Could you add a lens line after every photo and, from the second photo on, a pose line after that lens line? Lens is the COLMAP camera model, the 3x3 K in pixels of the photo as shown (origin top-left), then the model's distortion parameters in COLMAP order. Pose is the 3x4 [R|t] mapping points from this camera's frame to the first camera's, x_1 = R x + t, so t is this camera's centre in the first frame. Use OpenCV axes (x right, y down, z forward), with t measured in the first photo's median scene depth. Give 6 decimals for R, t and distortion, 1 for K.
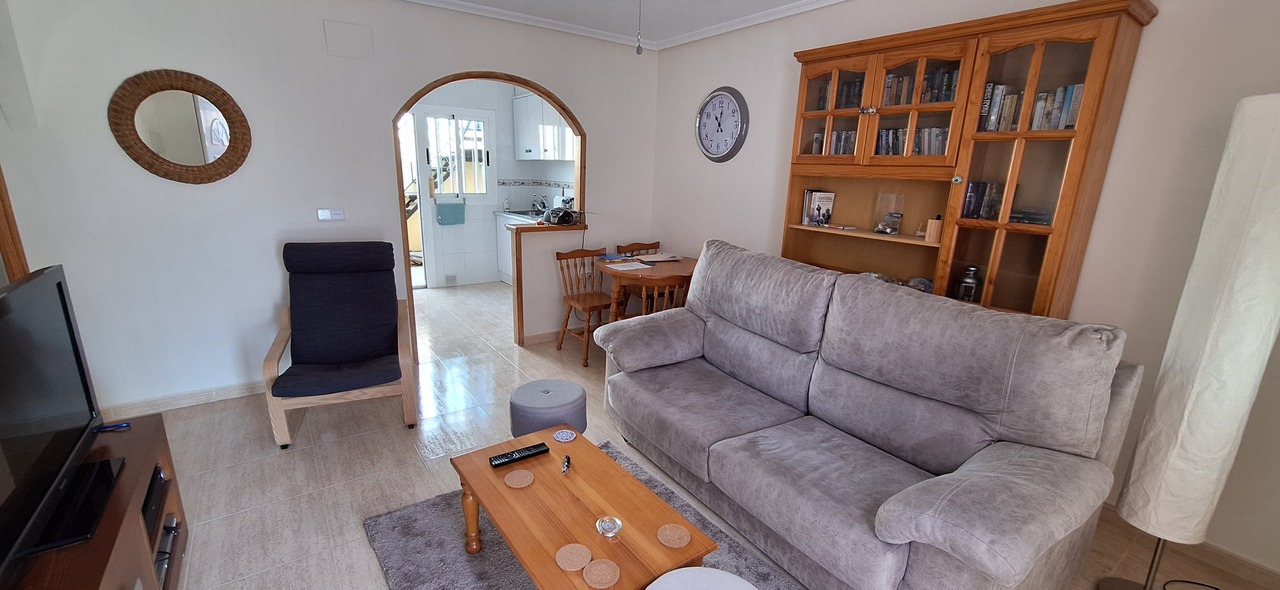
lens RADIAL K [[513.3, 0, 629.3], [0, 513.3, 299.2], [0, 0, 1]] dist [-0.001773, -0.000010]
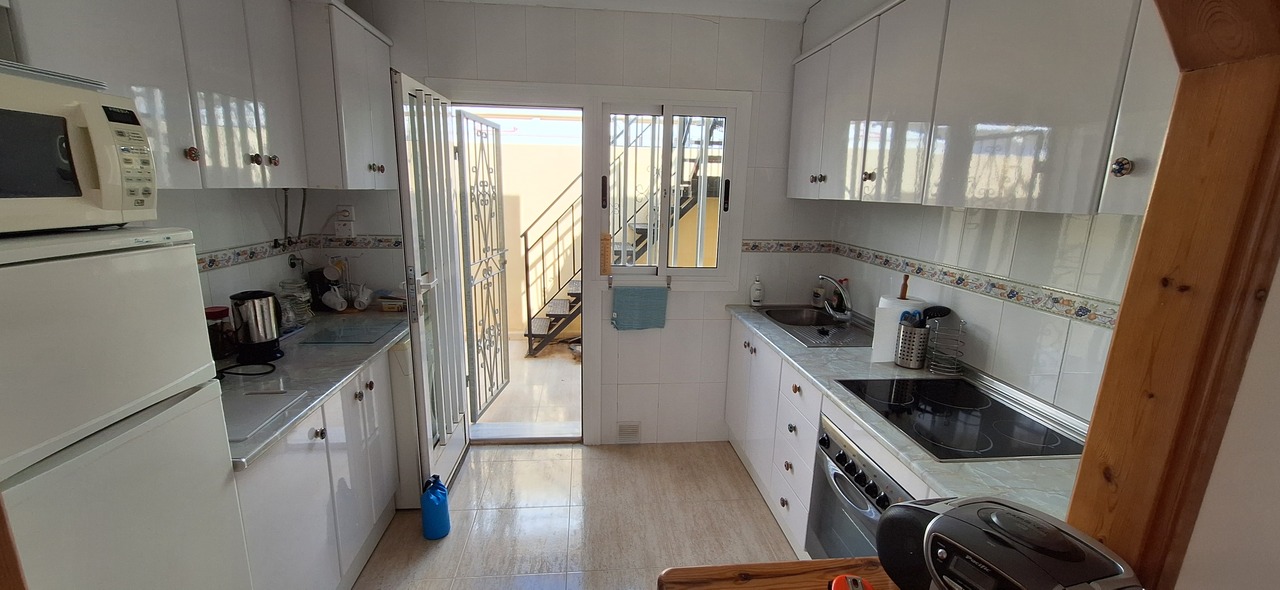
lens RADIAL K [[513.3, 0, 629.3], [0, 513.3, 299.2], [0, 0, 1]] dist [-0.001773, -0.000010]
pose [[0.861842, 0.098374, -0.497544, -0.107410], [-0.124360, 0.992050, -0.019268, -0.158823], [0.491694, 0.078480, 0.867224, 0.550566]]
